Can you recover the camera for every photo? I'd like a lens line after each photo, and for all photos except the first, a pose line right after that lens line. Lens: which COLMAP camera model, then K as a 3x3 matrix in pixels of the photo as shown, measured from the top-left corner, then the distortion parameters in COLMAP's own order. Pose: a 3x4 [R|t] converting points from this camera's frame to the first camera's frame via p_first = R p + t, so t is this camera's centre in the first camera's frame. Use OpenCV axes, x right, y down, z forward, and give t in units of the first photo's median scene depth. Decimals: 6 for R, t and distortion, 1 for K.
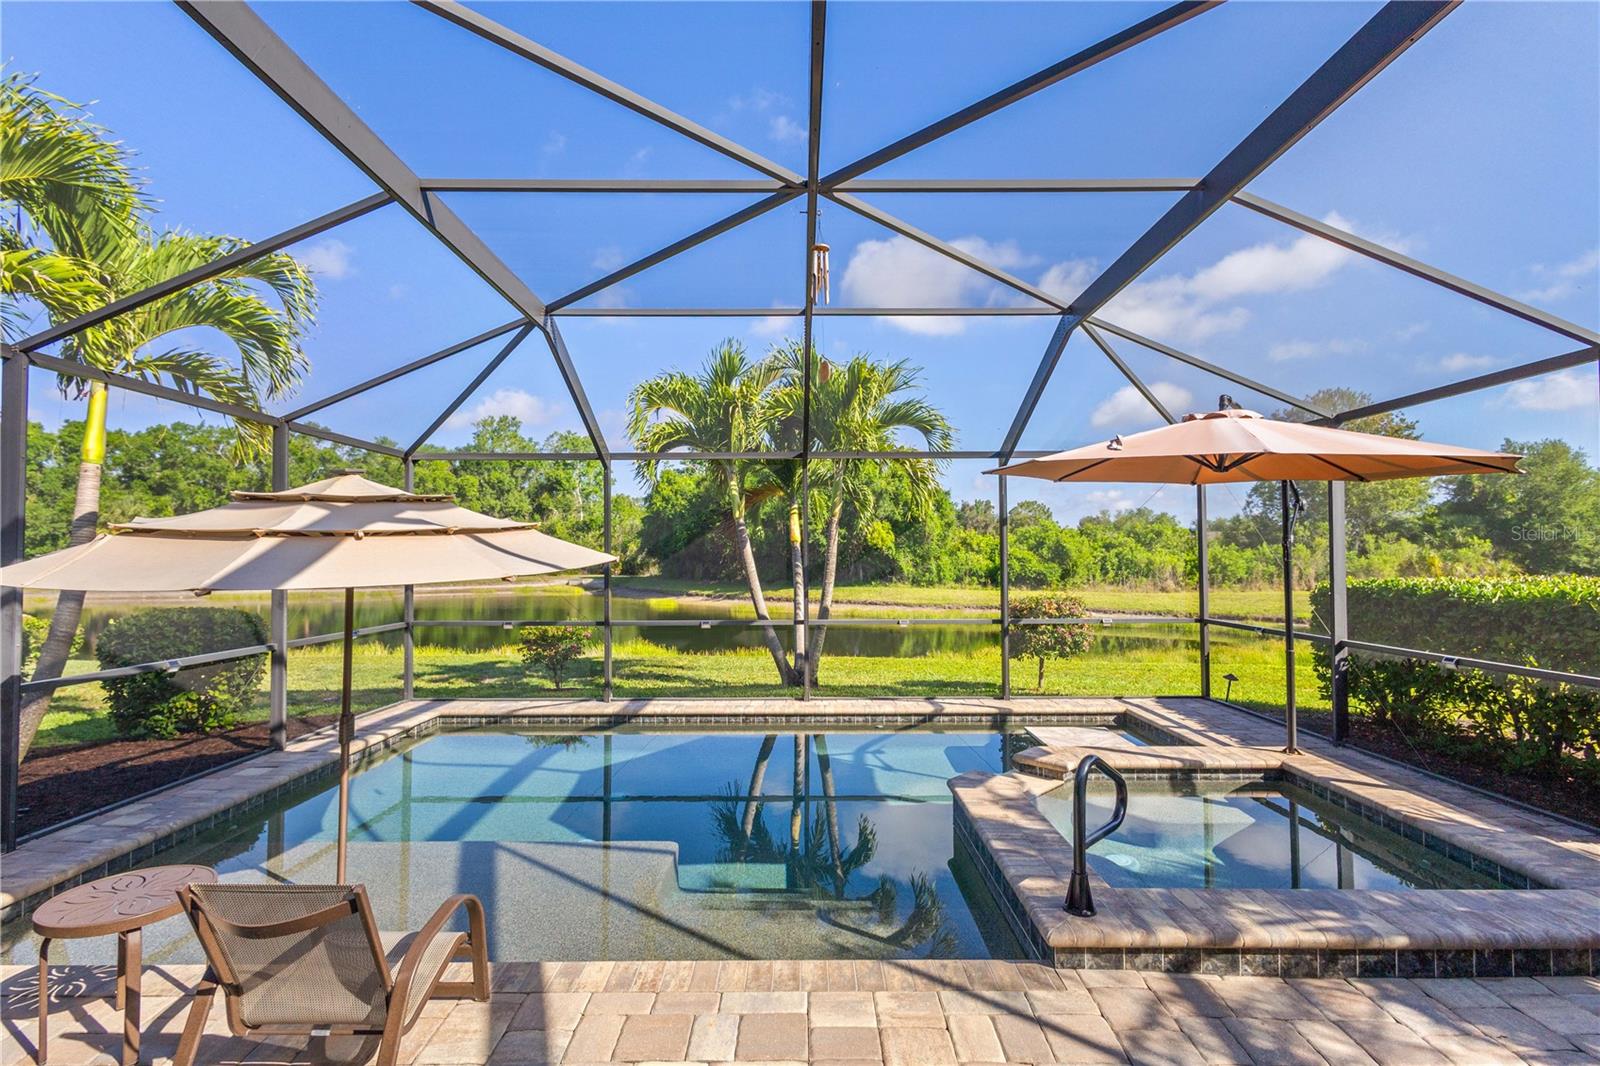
lens RADIAL K [[757.2, 0, 802.6], [0, 757.2, 536.5], [0, 0, 1]] dist [0.008818, 0.000860]
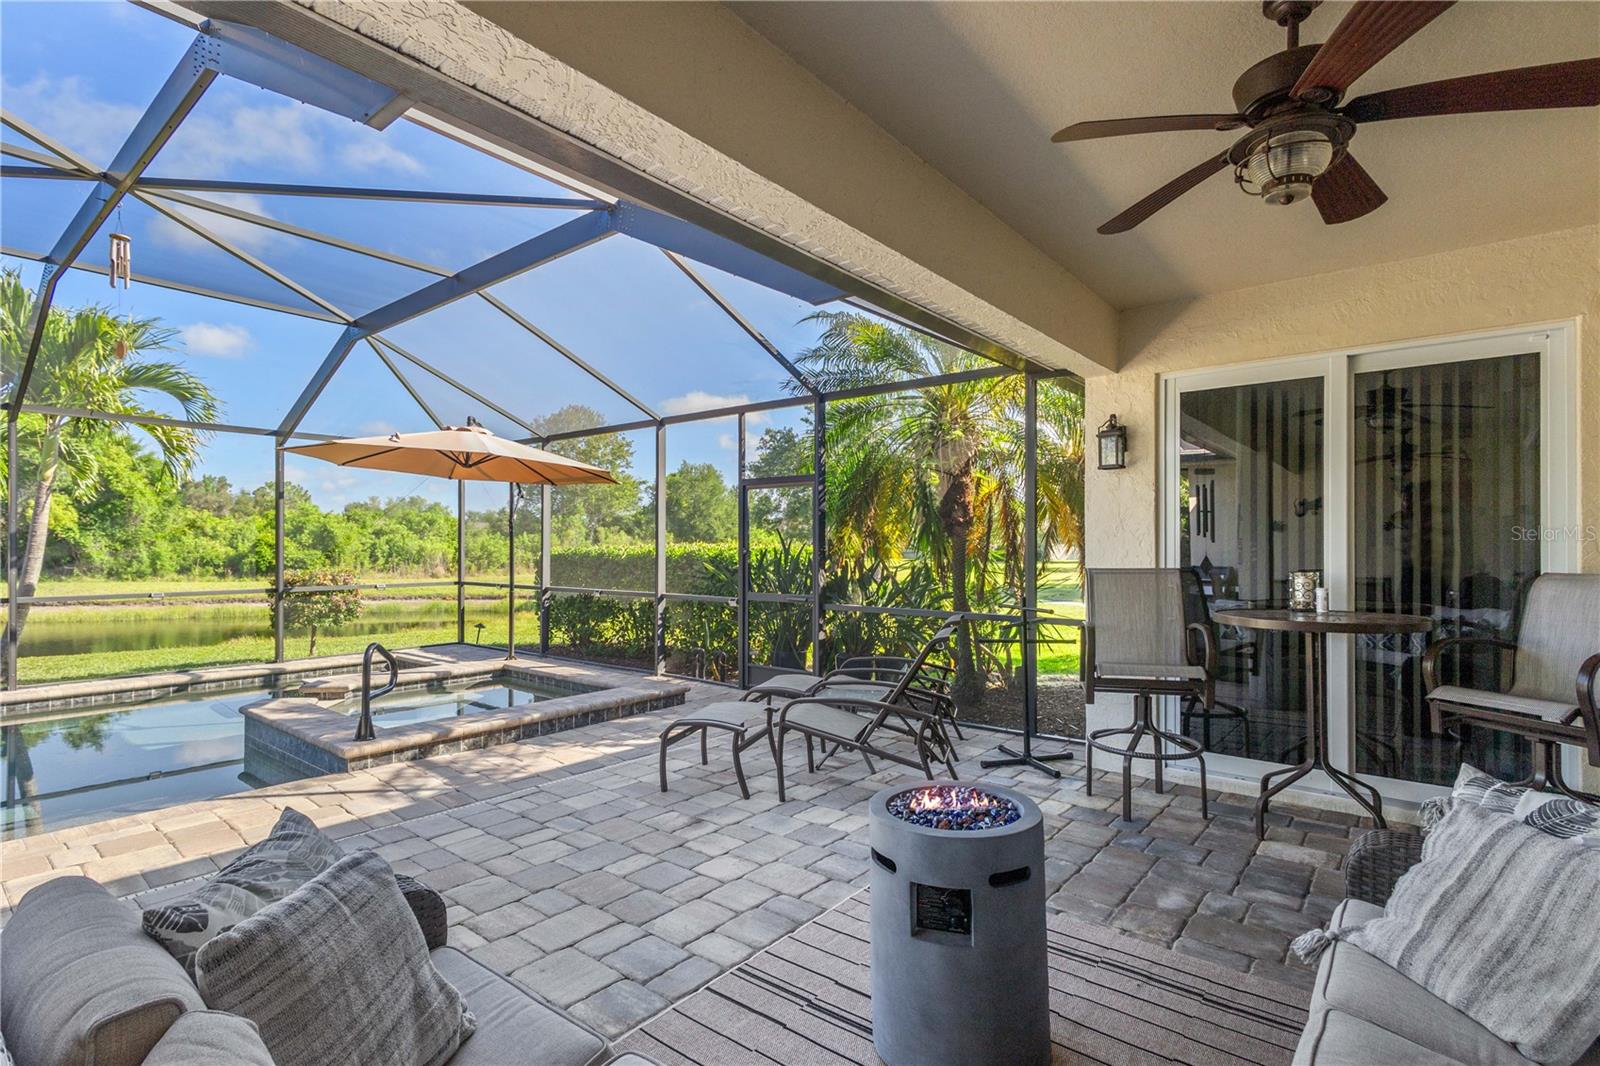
lens RADIAL K [[765.9, 0, 801.0], [0, 765.9, 541.2], [0, 0, 1]] dist [0.008912, -0.000310]
pose [[0.631206, 0.009669, 0.775555, -0.083713], [-0.024222, 0.999680, 0.007250, 0.013145], [-0.775237, -0.023362, 0.631238, -0.192287]]
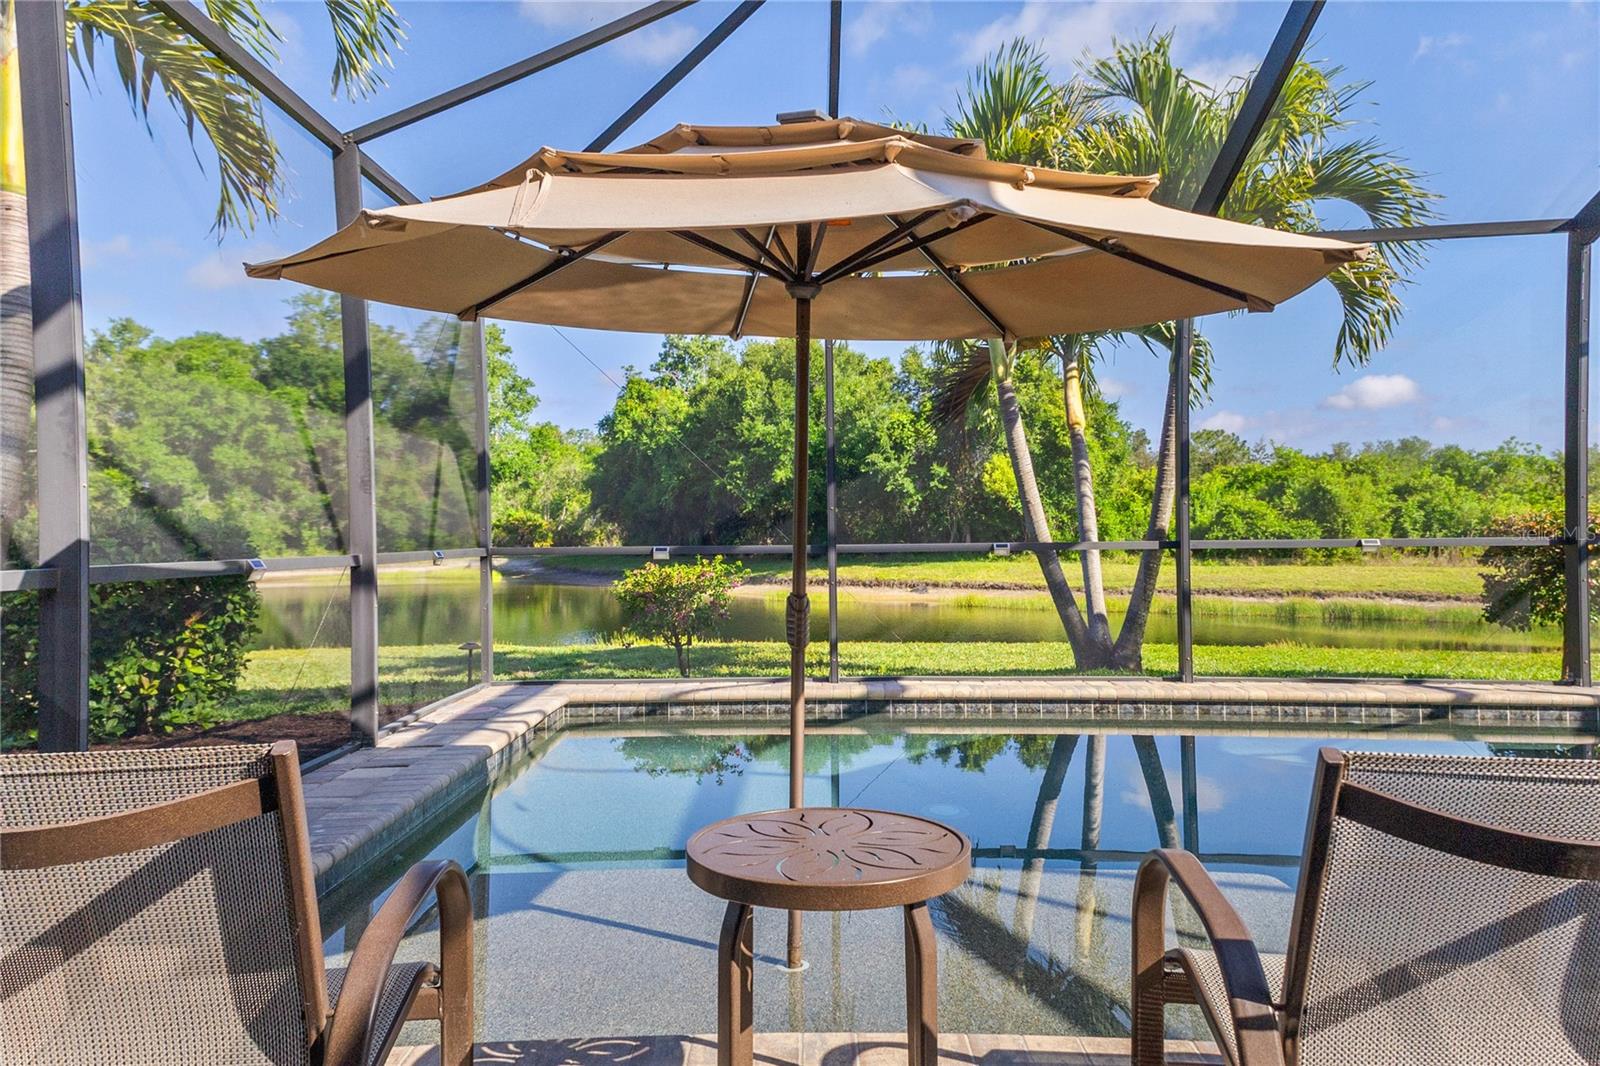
lens RADIAL K [[1214.5, 0, 807.1], [0, 1214.5, 535.9], [0, 0, 1]] dist [0.252524, -0.005801]
pose [[0.999942, -0.007284, -0.007897, -0.202329], [0.007528, 0.999481, 0.031315, 0.057342], [0.007665, -0.031372, 0.999478, 0.052641]]
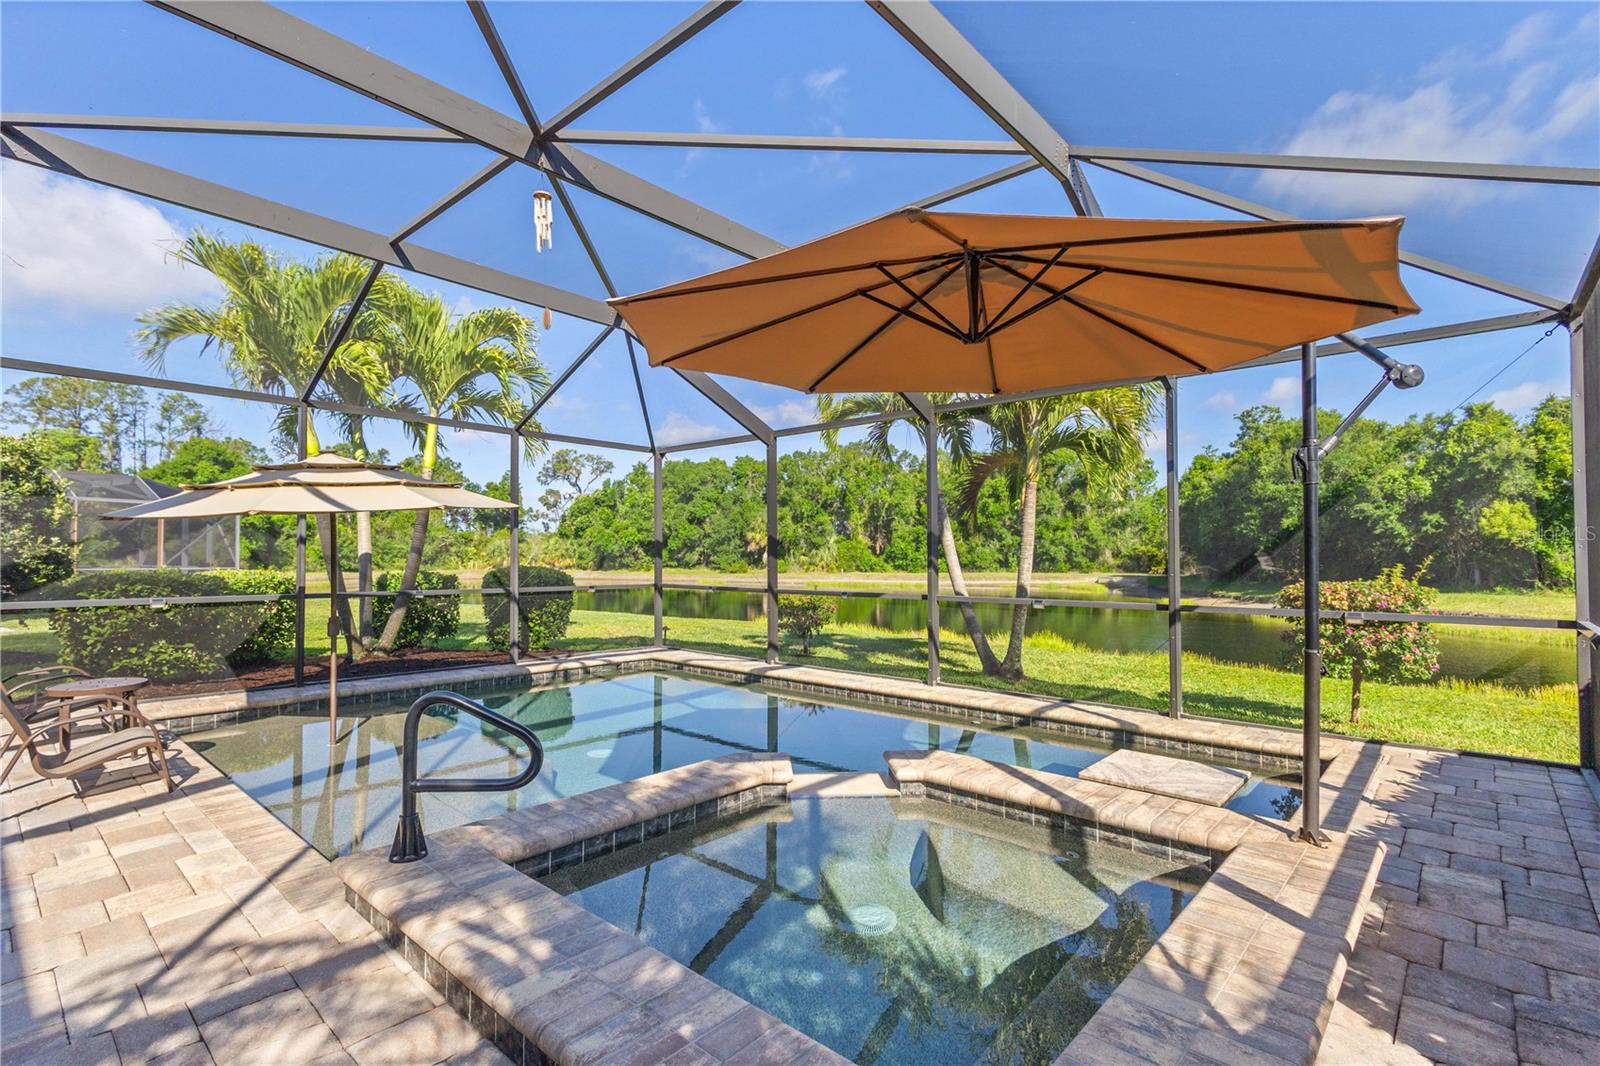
lens RADIAL K [[752.9, 0, 792.4], [0, 752.9, 537.6], [0, 0, 1]] dist [0.005431, 0.000240]
pose [[0.738660, -0.012548, -0.673961, 0.361274], [0.013249, 0.999904, -0.004097, 0.033616], [0.673947, -0.005903, 0.738756, 0.177662]]
